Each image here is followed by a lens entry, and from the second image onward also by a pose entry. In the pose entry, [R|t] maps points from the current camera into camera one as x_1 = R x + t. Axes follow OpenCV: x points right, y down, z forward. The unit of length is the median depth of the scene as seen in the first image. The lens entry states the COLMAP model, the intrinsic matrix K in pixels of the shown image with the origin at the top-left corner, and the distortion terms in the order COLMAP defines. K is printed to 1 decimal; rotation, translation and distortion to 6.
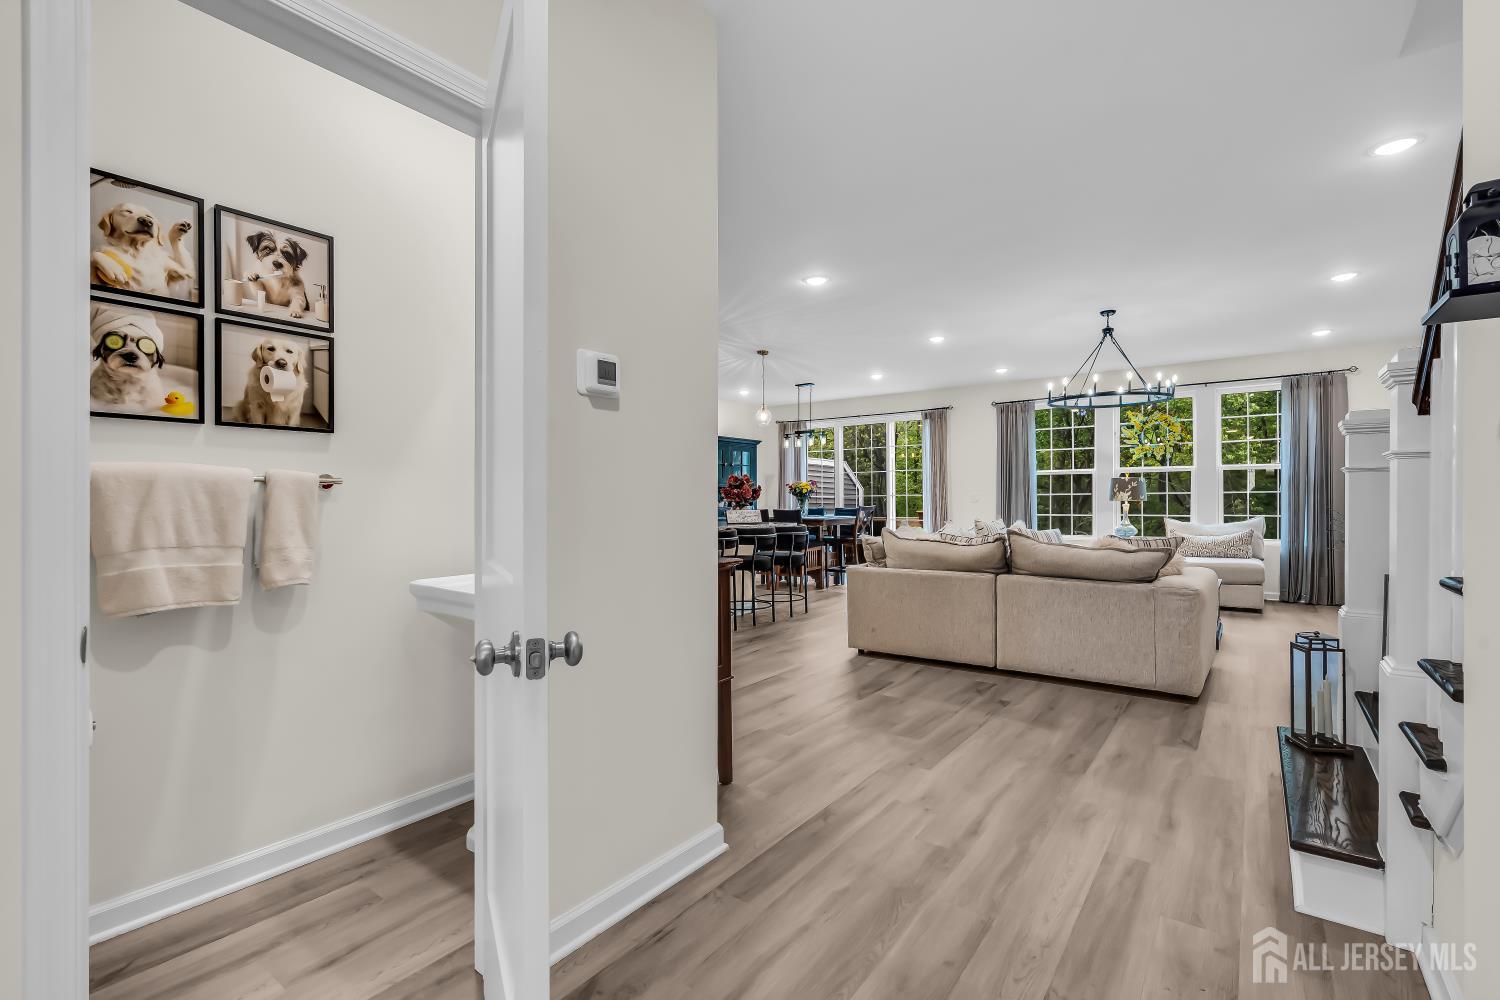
lens RADIAL K [[676.2, 0, 753.8], [0, 676.2, 502.1], [0, 0, 1]] dist [-0.001861, 0.000241]
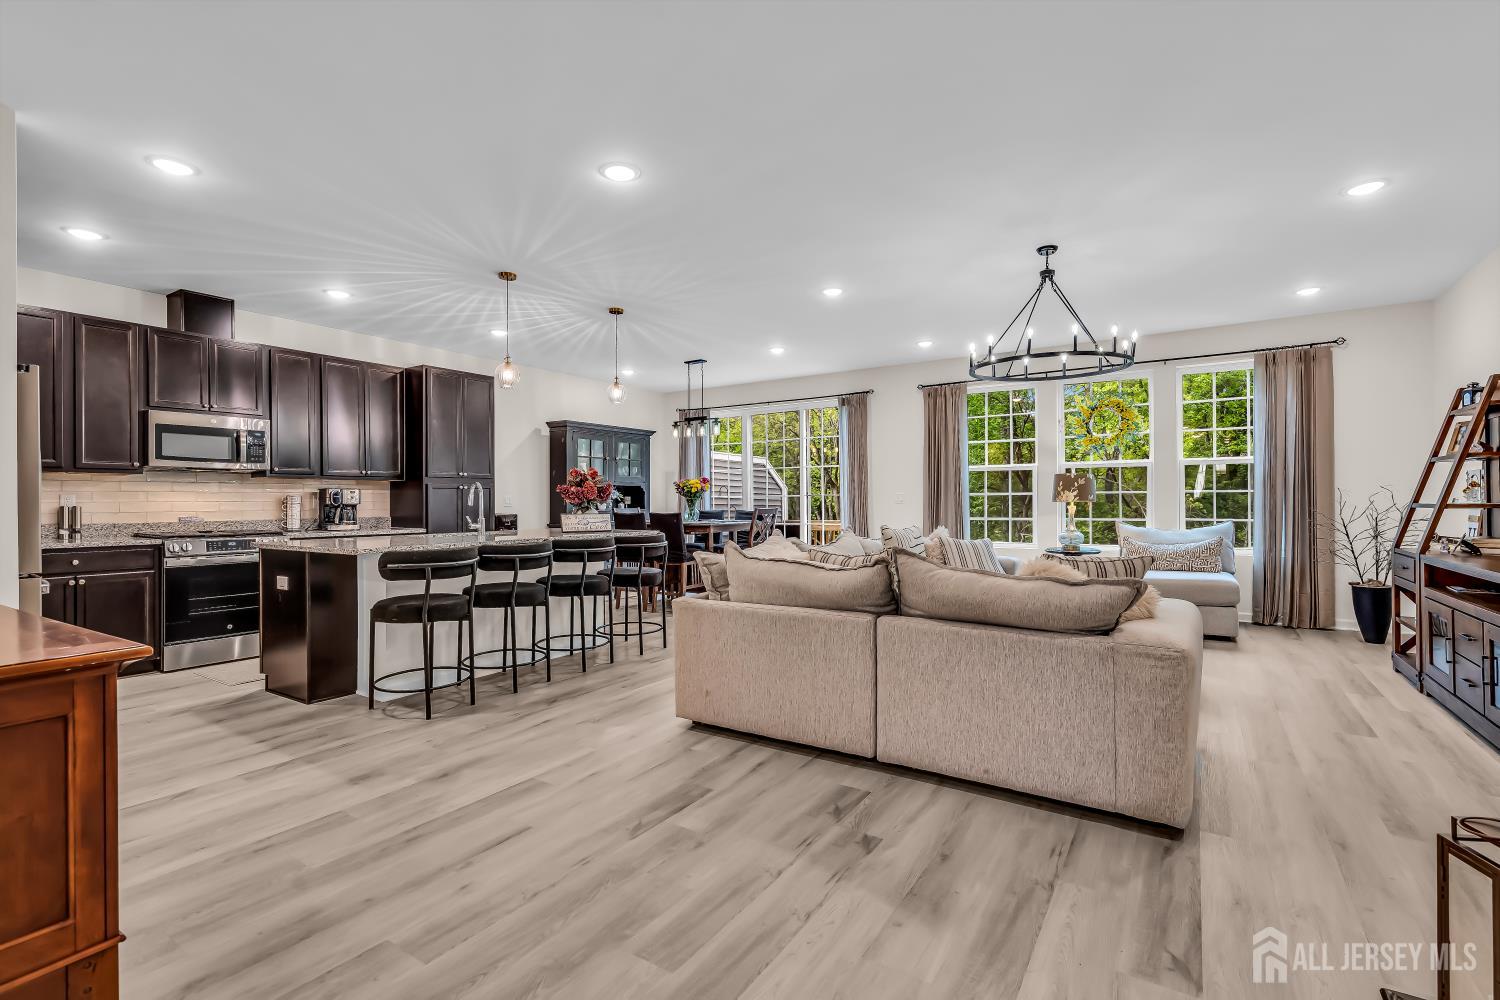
lens RADIAL K [[676.2, 0, 753.8], [0, 676.2, 502.1], [0, 0, 1]] dist [-0.001861, 0.000241]
pose [[0.998104, -0.000266, 0.061552, 0.128892], [0.000340, 0.999999, -0.001190, -0.000823], [-0.061552, 0.001209, 0.998103, 0.229675]]
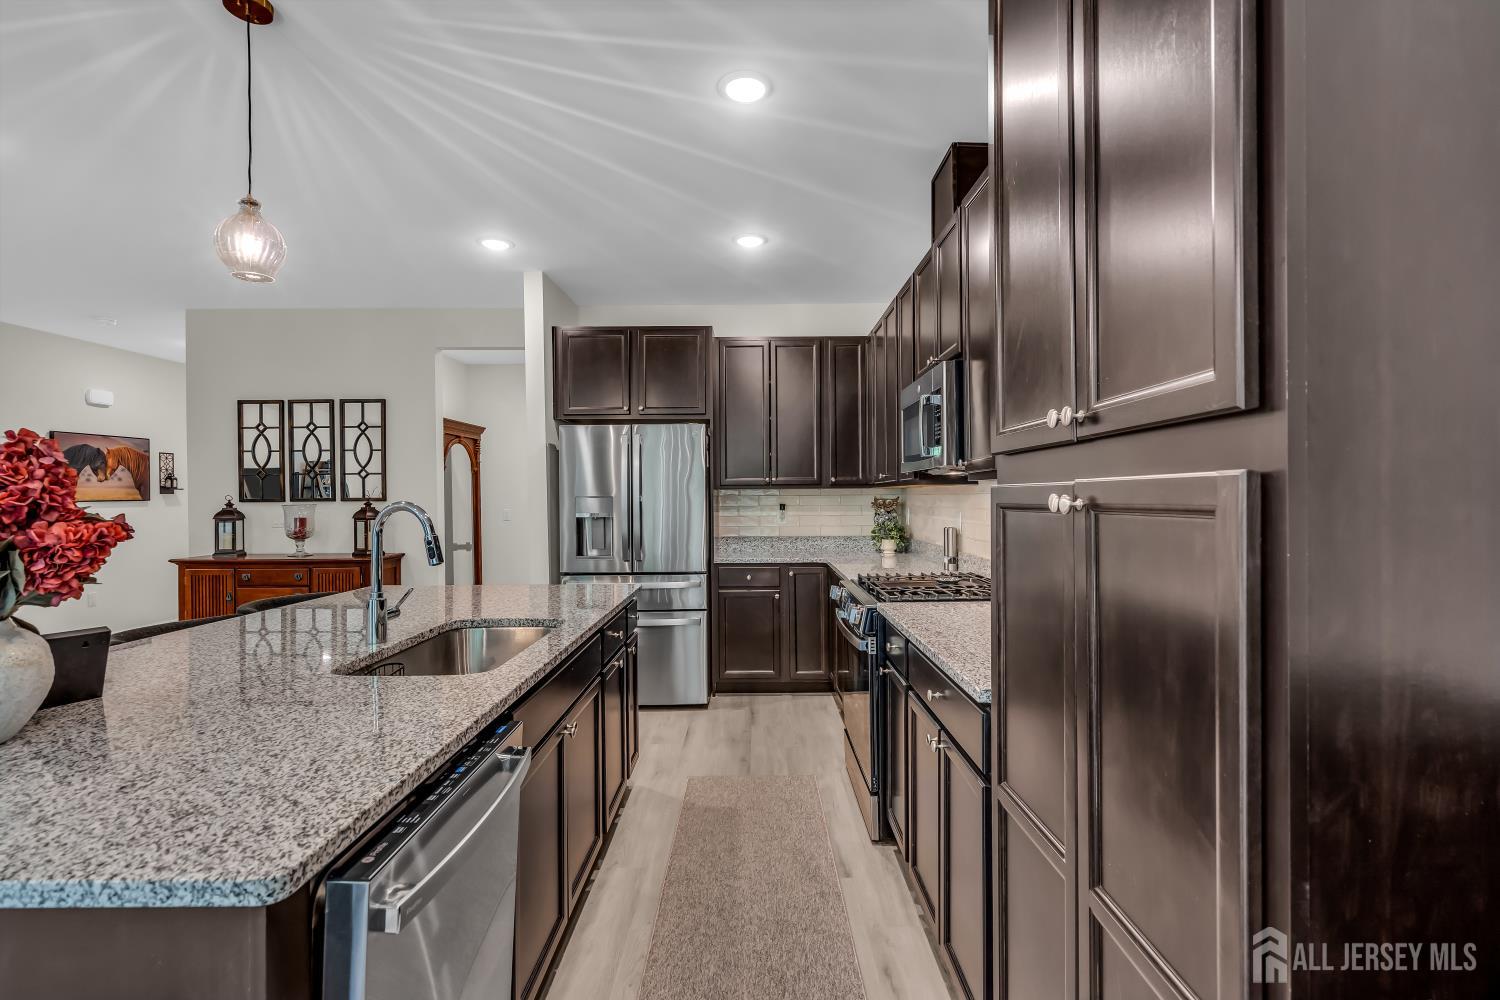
lens RADIAL K [[676.2, 0, 753.8], [0, 676.2, 502.1], [0, 0, 1]] dist [-0.001861, 0.000241]
pose [[-0.805723, 0.013636, -0.592135, -0.076106], [0.007785, 0.999892, 0.012434, -0.025799], [0.592241, 0.005409, -0.805743, 1.274612]]
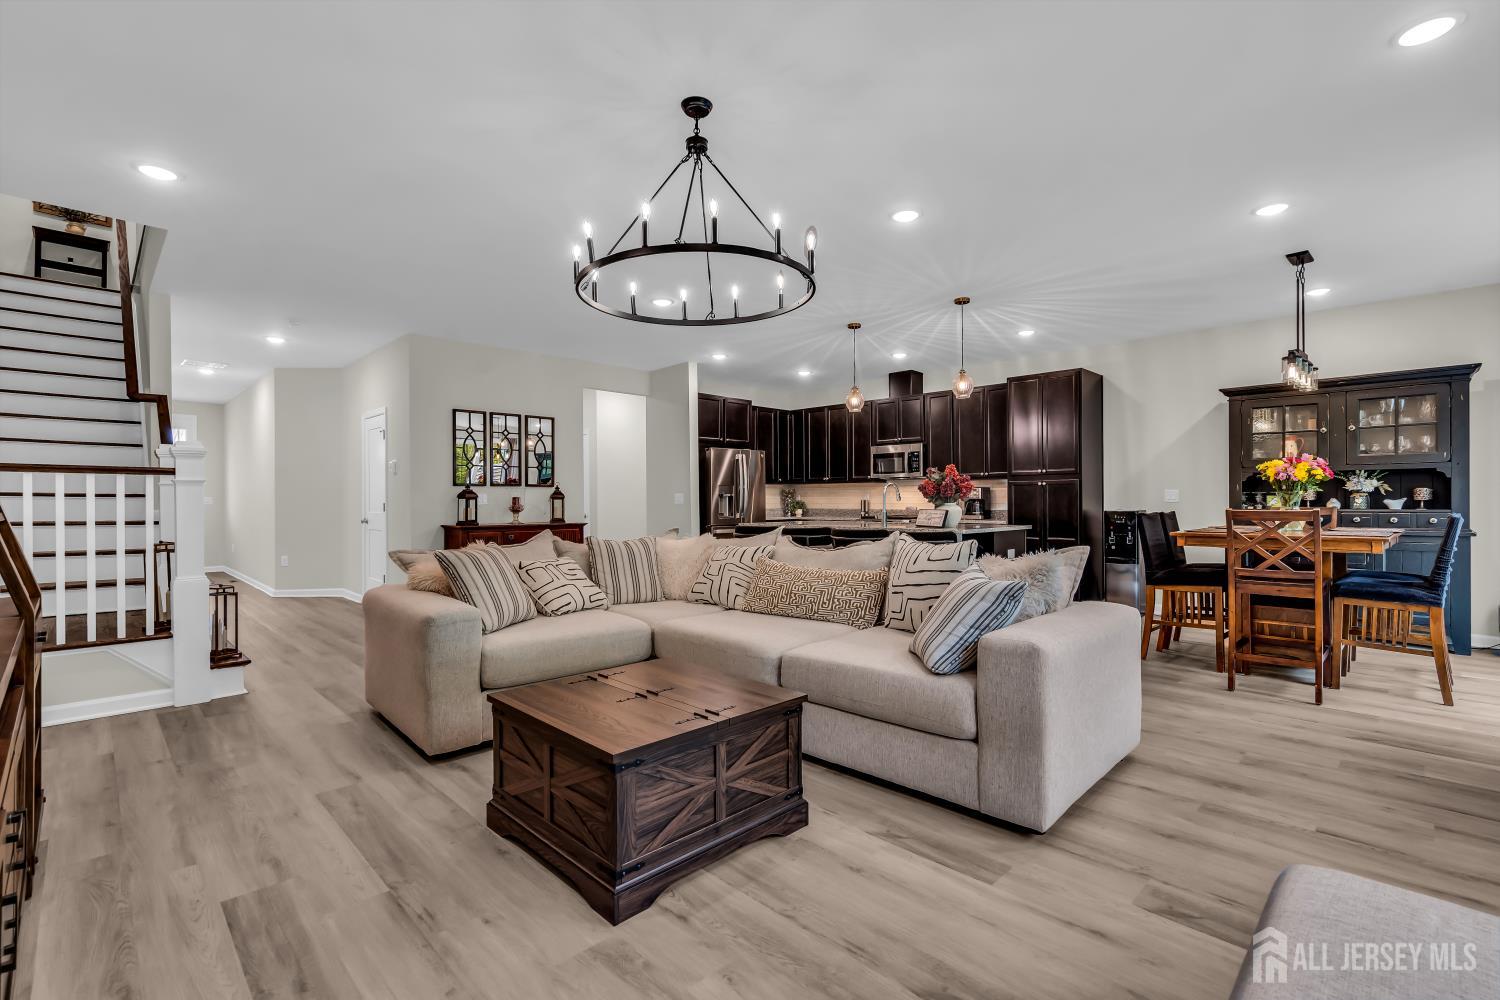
lens RADIAL K [[676.2, 0, 753.8], [0, 676.2, 502.1], [0, 0, 1]] dist [-0.001861, 0.000241]
pose [[-0.145023, 0.006727, -0.989405, 0.826581], [0.002089, 0.999977, 0.006493, -0.002935], [0.989426, -0.001126, -0.145034, 0.922728]]
